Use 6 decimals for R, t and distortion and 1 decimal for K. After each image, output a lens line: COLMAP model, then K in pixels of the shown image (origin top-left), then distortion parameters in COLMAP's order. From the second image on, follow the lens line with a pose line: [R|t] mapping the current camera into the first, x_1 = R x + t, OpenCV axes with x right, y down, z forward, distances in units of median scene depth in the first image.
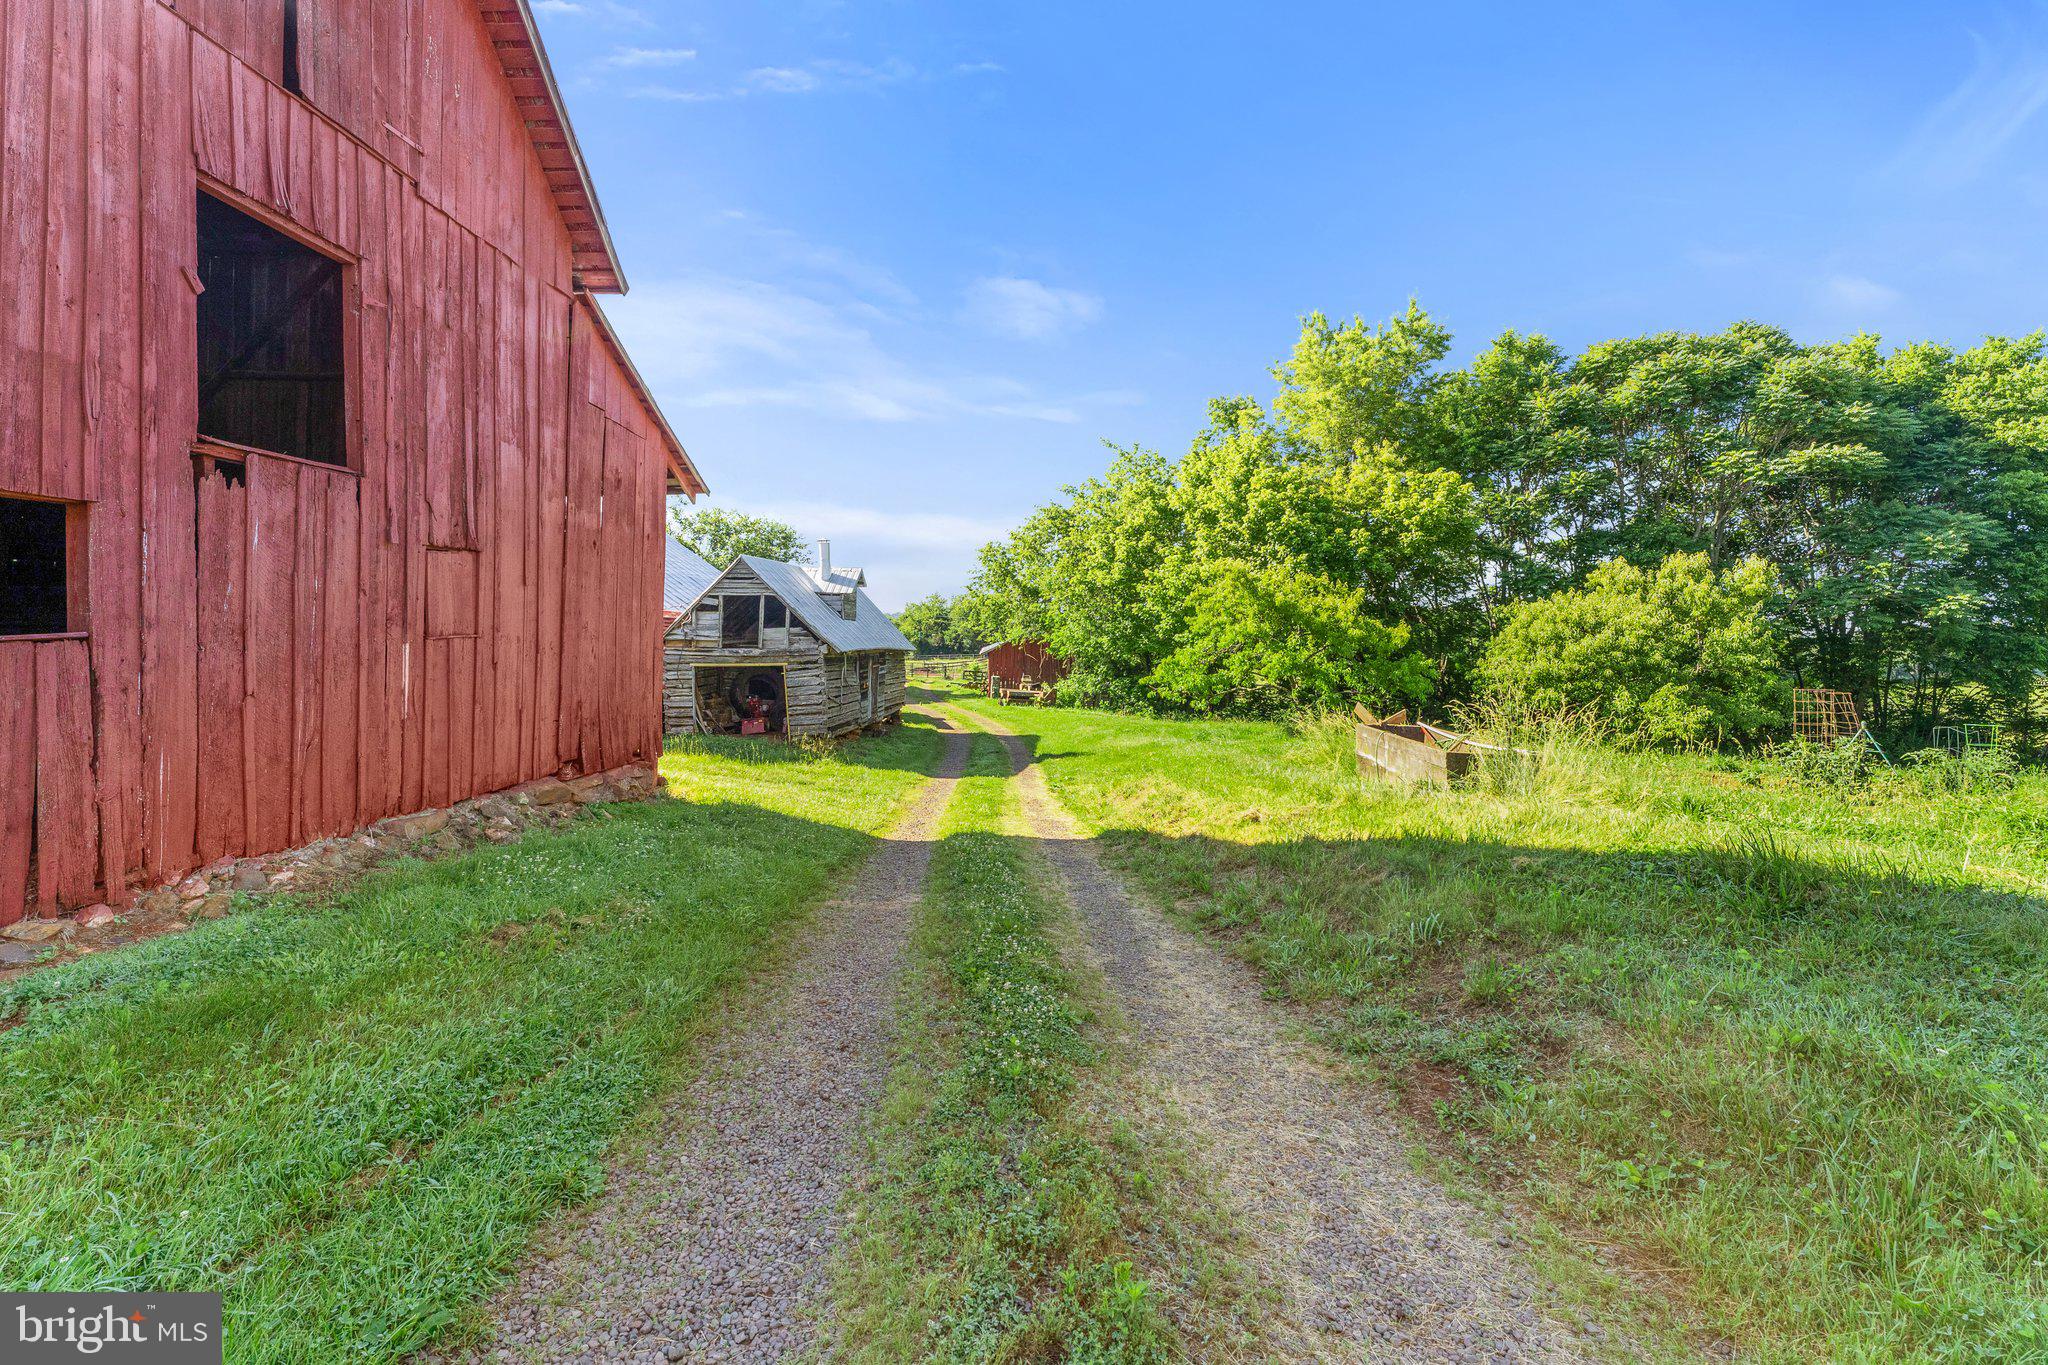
lens RADIAL K [[886.1, 0, 1016.4], [0, 886.1, 624.9], [0, 0, 1]] dist [-0.000271, -0.000005]
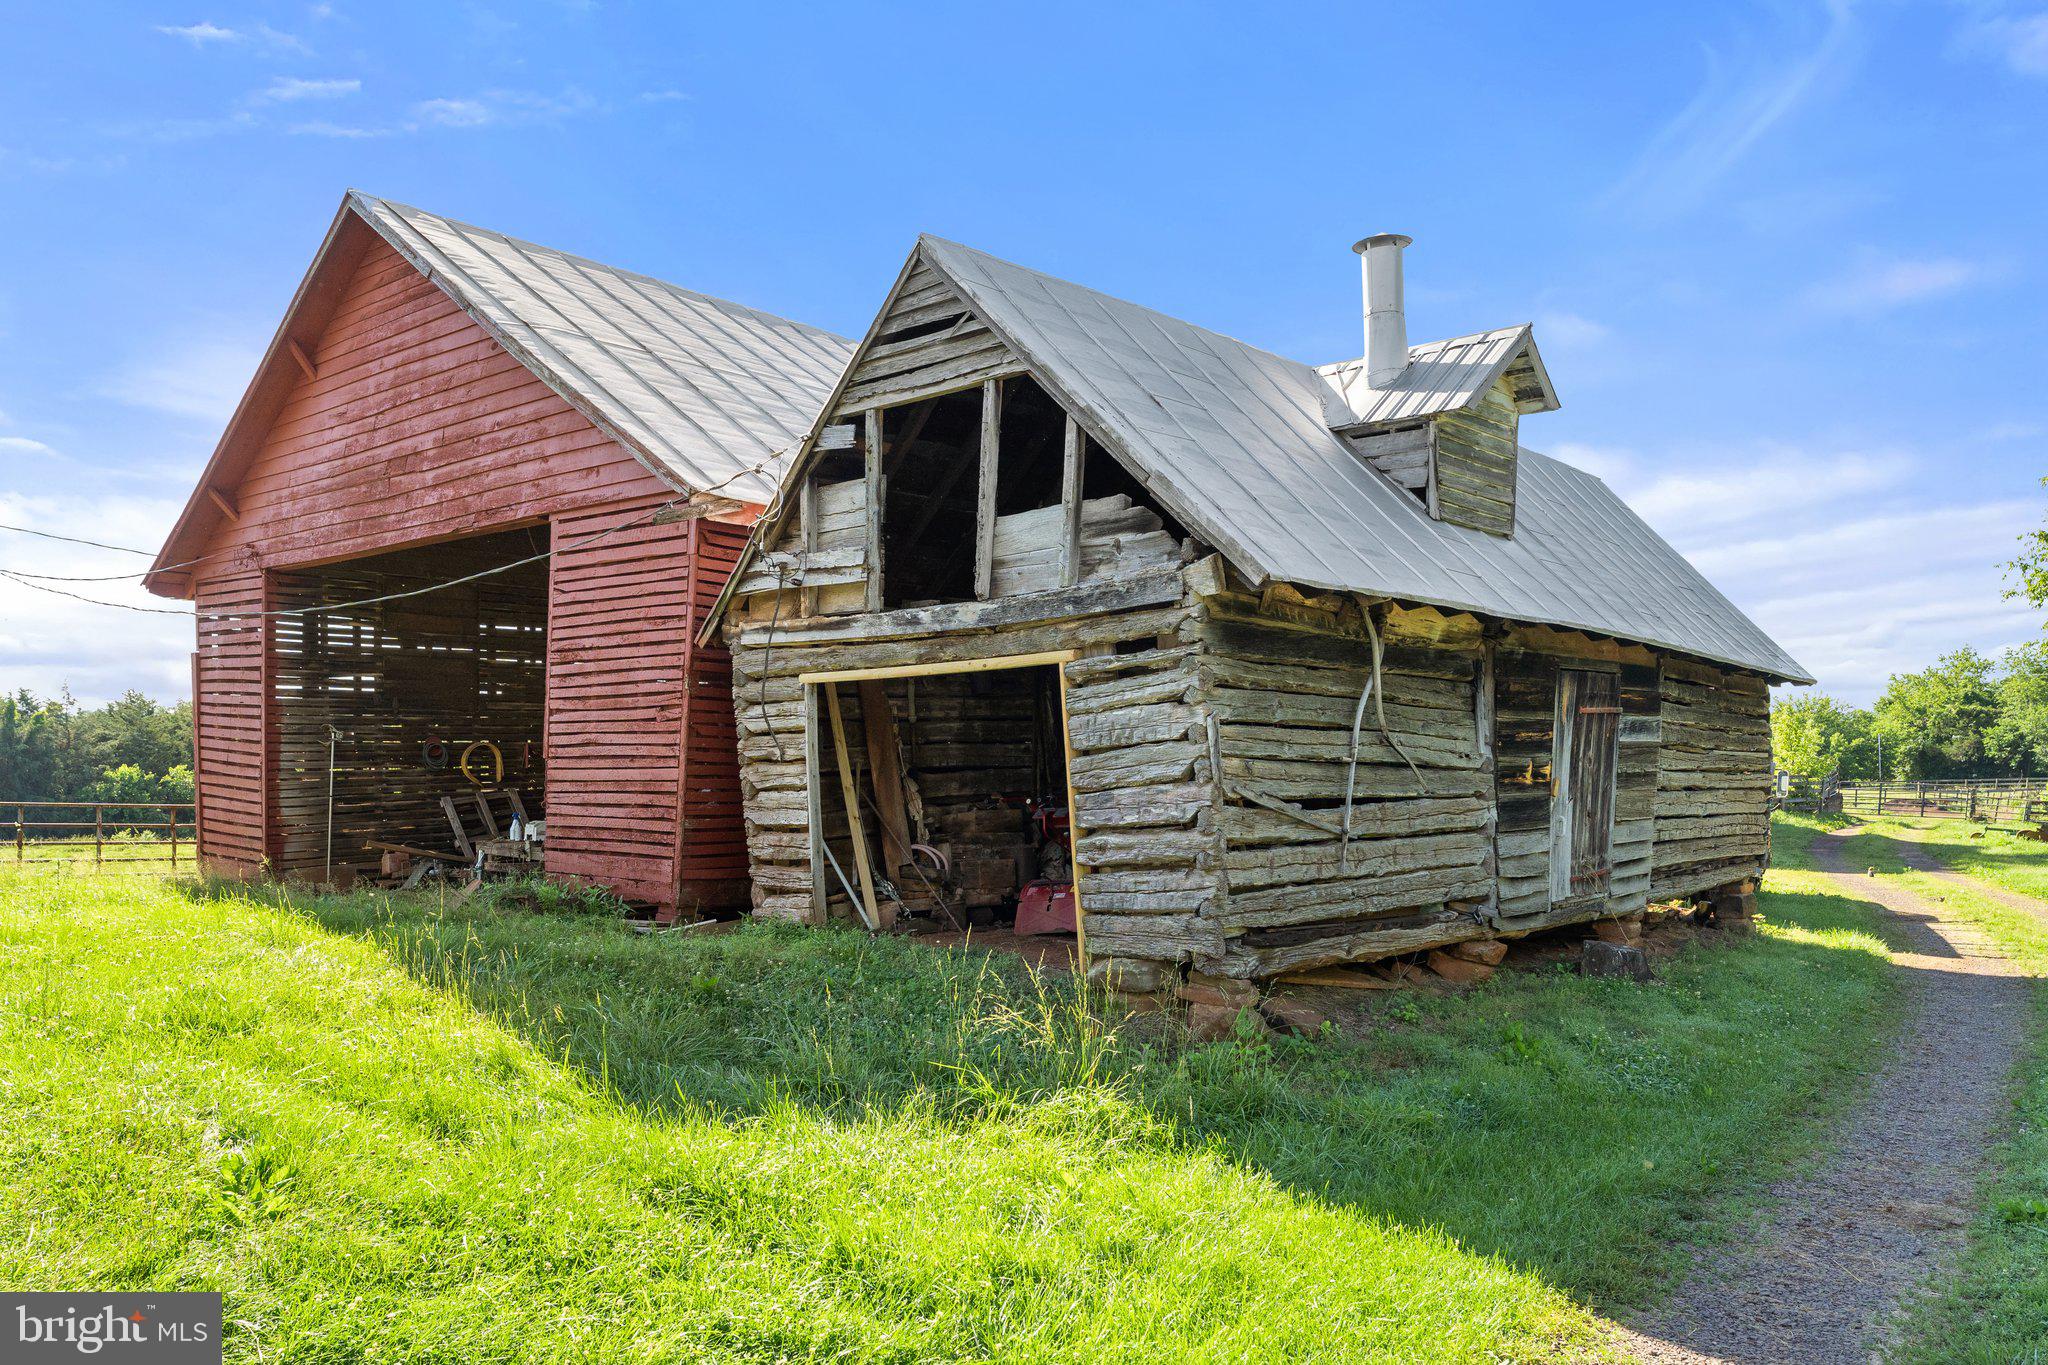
lens RADIAL K [[1406.0, 0, 1018.0], [0, 1406.0, 845.2], [0, 0, 1]] dist [0.038399, -0.096832]
pose [[0.772106, 0.023194, -0.635071, -0.063477], [0.021290, 0.997829, 0.062327, 0.163919], [0.635137, -0.061644, 0.769936, 1.596771]]
